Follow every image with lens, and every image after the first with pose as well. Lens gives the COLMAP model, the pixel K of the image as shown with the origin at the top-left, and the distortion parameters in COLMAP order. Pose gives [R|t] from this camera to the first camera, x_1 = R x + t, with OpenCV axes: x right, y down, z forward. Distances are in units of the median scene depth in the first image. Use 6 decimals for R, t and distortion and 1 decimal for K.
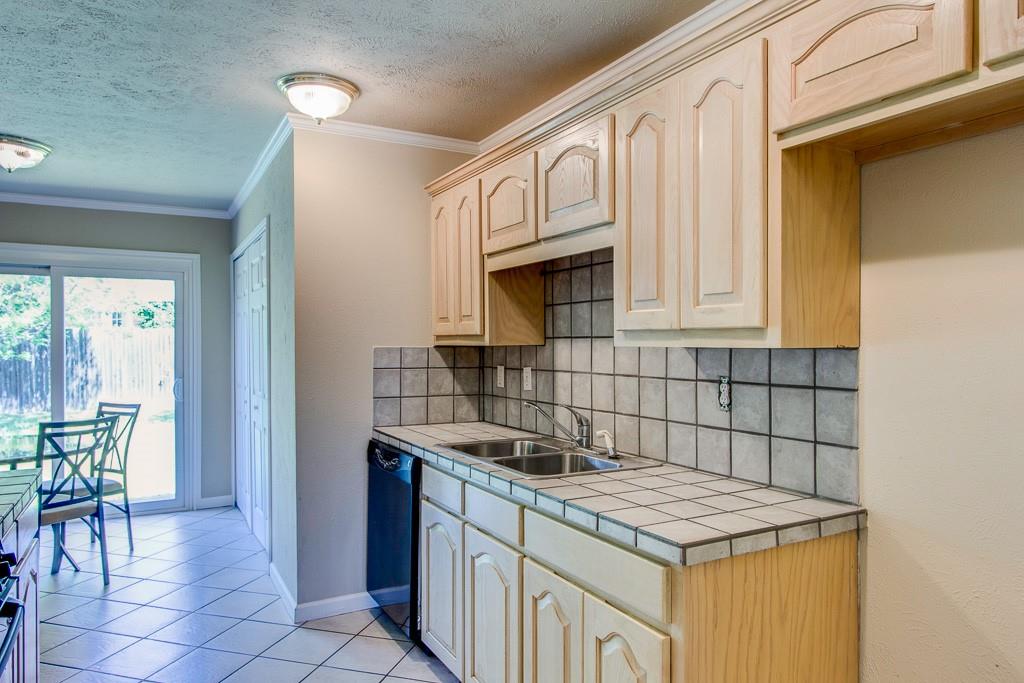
lens RADIAL K [[660.2, 0, 507.4], [0, 660.2, 346.2], [0, 0, 1]] dist [0.003254, -0.003475]
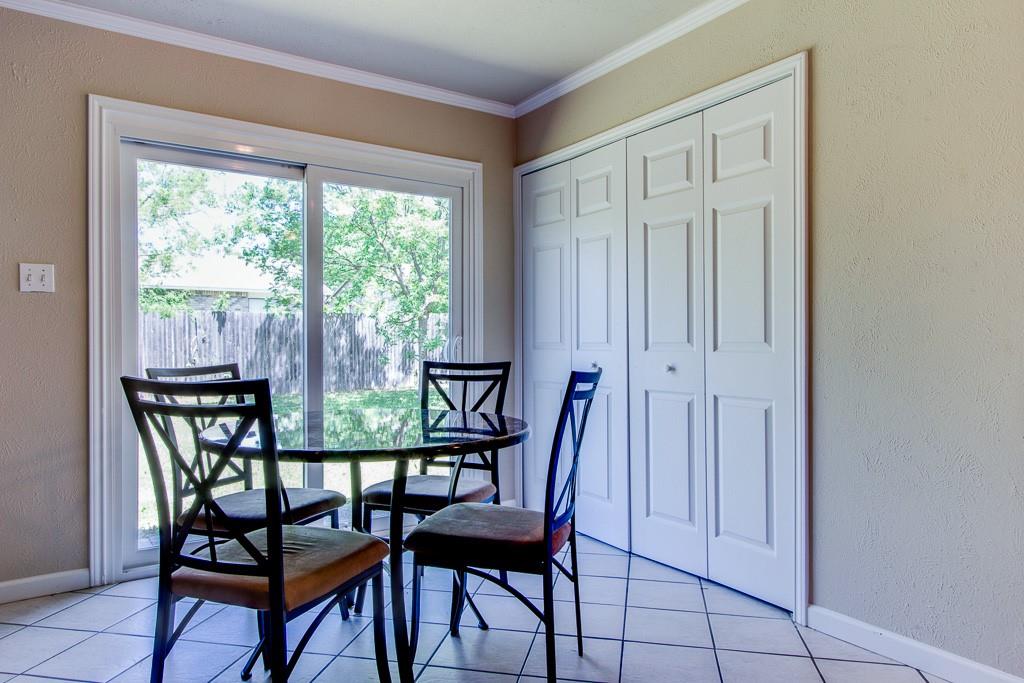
lens RADIAL K [[660.2, 0, 515.4], [0, 660.2, 345.9], [0, 0, 1]] dist [0.003254, -0.003475]
pose [[0.996224, 0.000489, 0.086820, -0.876839], [-0.000544, 1.000000, 0.000606, 0.103327], [-0.086820, -0.000650, 0.996224, 0.506359]]
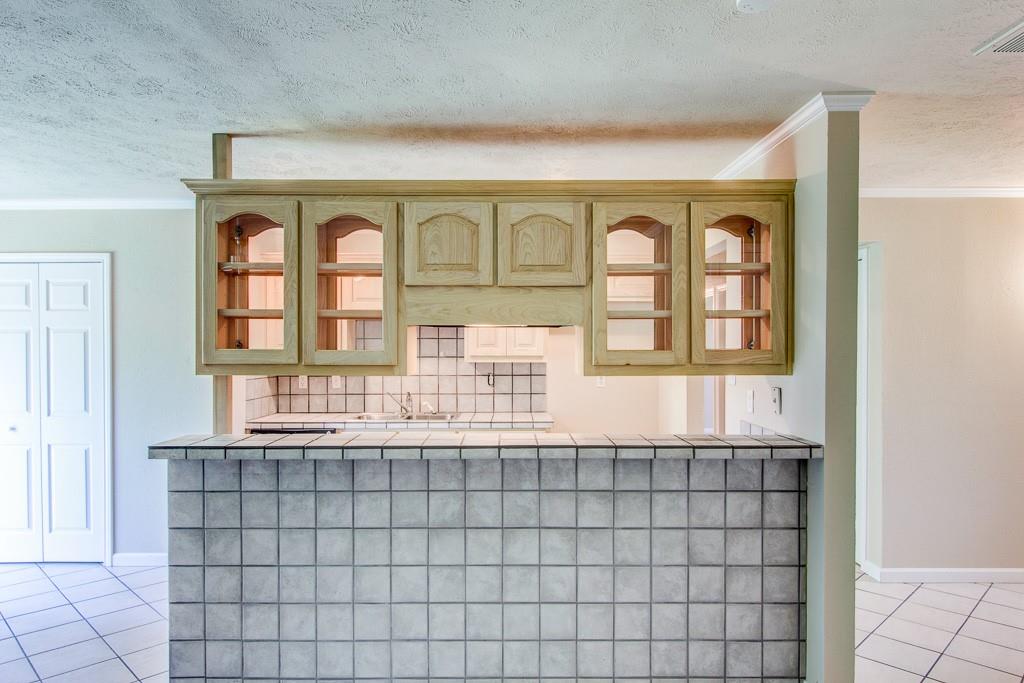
lens RADIAL K [[660.2, 0, 519.5], [0, 660.2, 344.4], [0, 0, 1]] dist [0.003254, -0.003475]
pose [[0.481848, -0.000218, 0.876255, -1.301924], [0.004124, 0.999989, -0.002019, -0.041682], [-0.876245, 0.004586, 0.481844, -0.224683]]
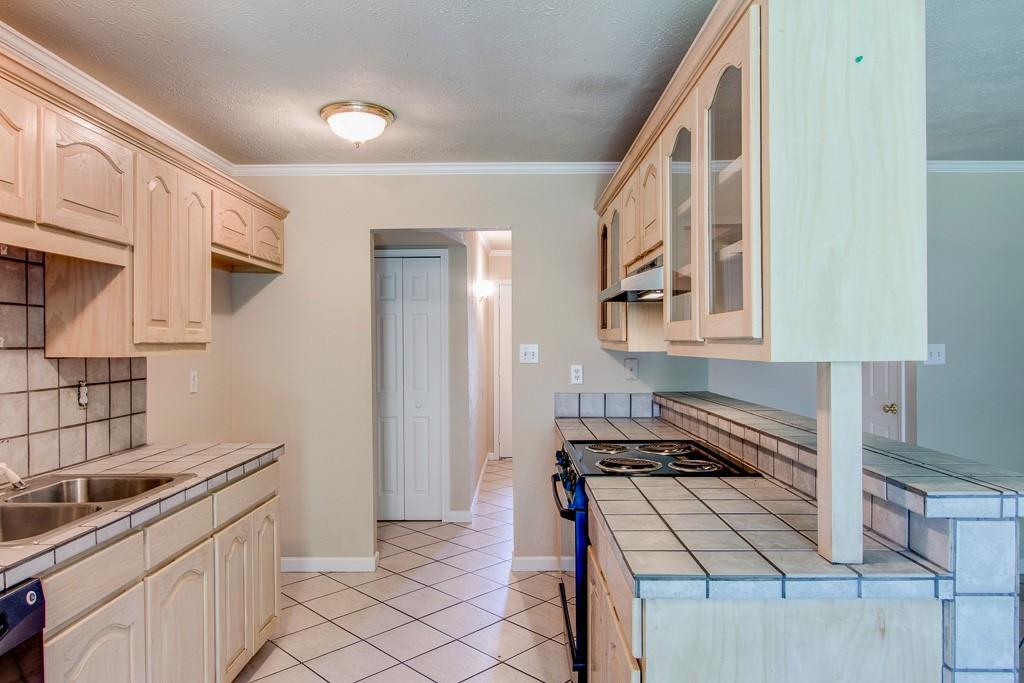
lens RADIAL K [[660.2, 0, 509.6], [0, 660.2, 345.1], [0, 0, 1]] dist [0.003254, -0.003475]
pose [[-0.869346, 0.002601, 0.494197, -0.681978], [0.009213, 0.999898, 0.010944, -0.018857], [-0.494118, 0.014068, -0.869281, 1.183732]]
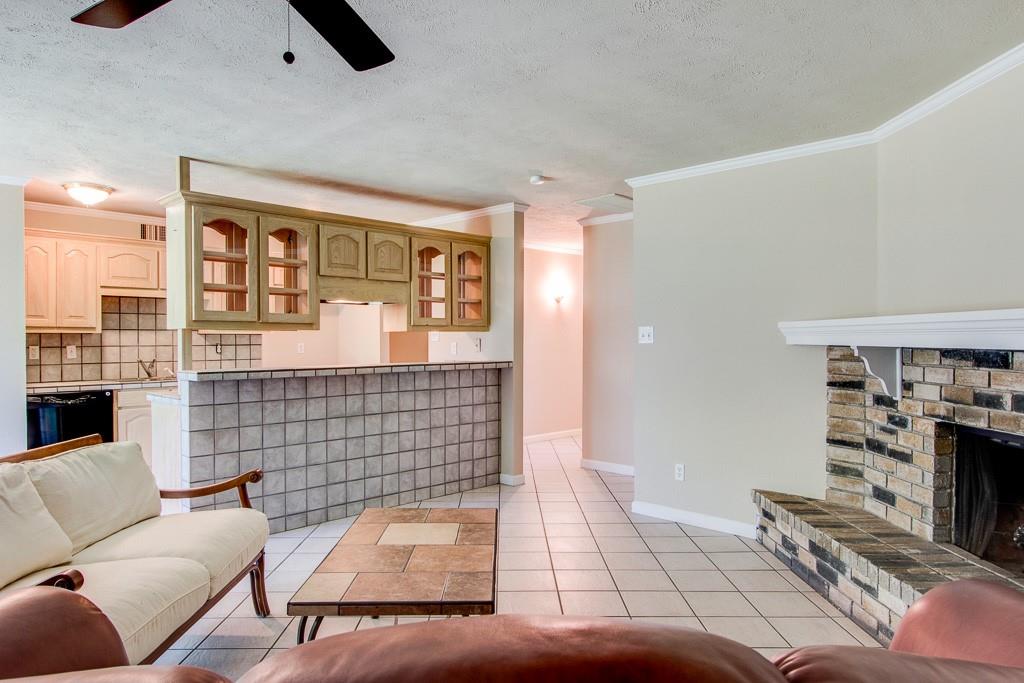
lens RADIAL K [[660.2, 0, 513.8], [0, 660.2, 340.5], [0, 0, 1]] dist [0.003254, -0.003475]
pose [[-0.289092, 0.002579, 0.957298, -2.192733], [0.009010, 0.999959, 0.000027, 0.031162], [-0.957259, 0.008633, -0.289103, 0.398604]]
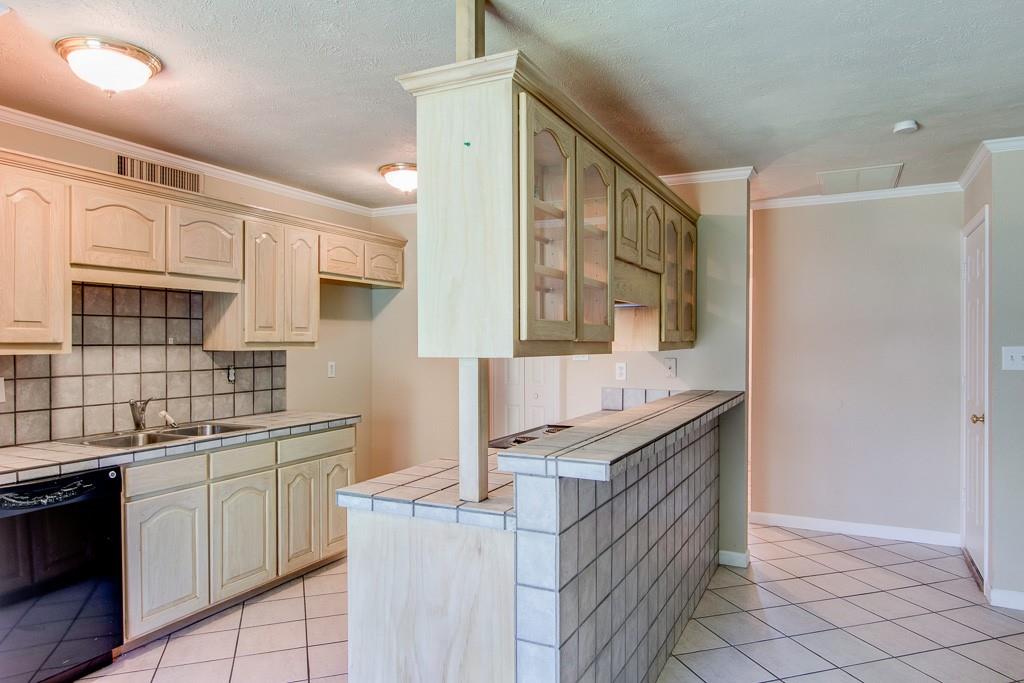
lens RADIAL K [[660.2, 0, 512.3], [0, 660.2, 344.9], [0, 0, 1]] dist [0.003254, -0.003475]
pose [[-0.564778, -0.003010, 0.825237, -1.217798], [0.007251, 0.999937, 0.008609, -0.017997], [-0.825211, 0.010846, -0.564721, 0.998536]]
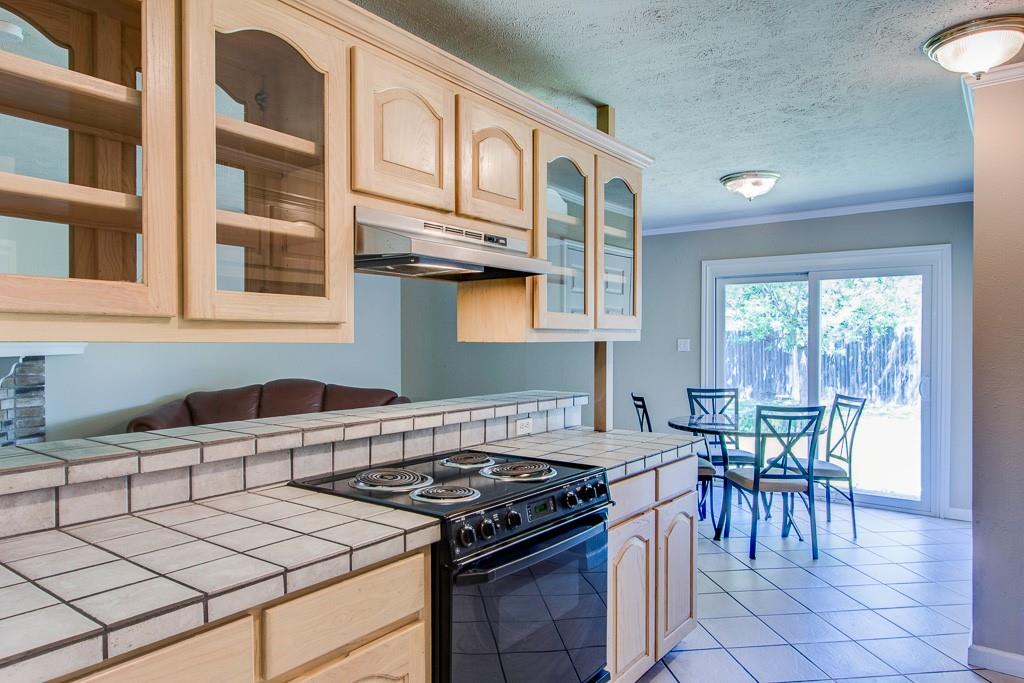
lens RADIAL K [[660.2, 0, 512.5], [0, 660.2, 343.9], [0, 0, 1]] dist [0.003254, -0.003475]
pose [[0.409018, 0.007341, -0.912497, 0.230262], [-0.006459, 0.999966, 0.005149, 0.000805], [0.912504, 0.003787, 0.409051, 0.108855]]
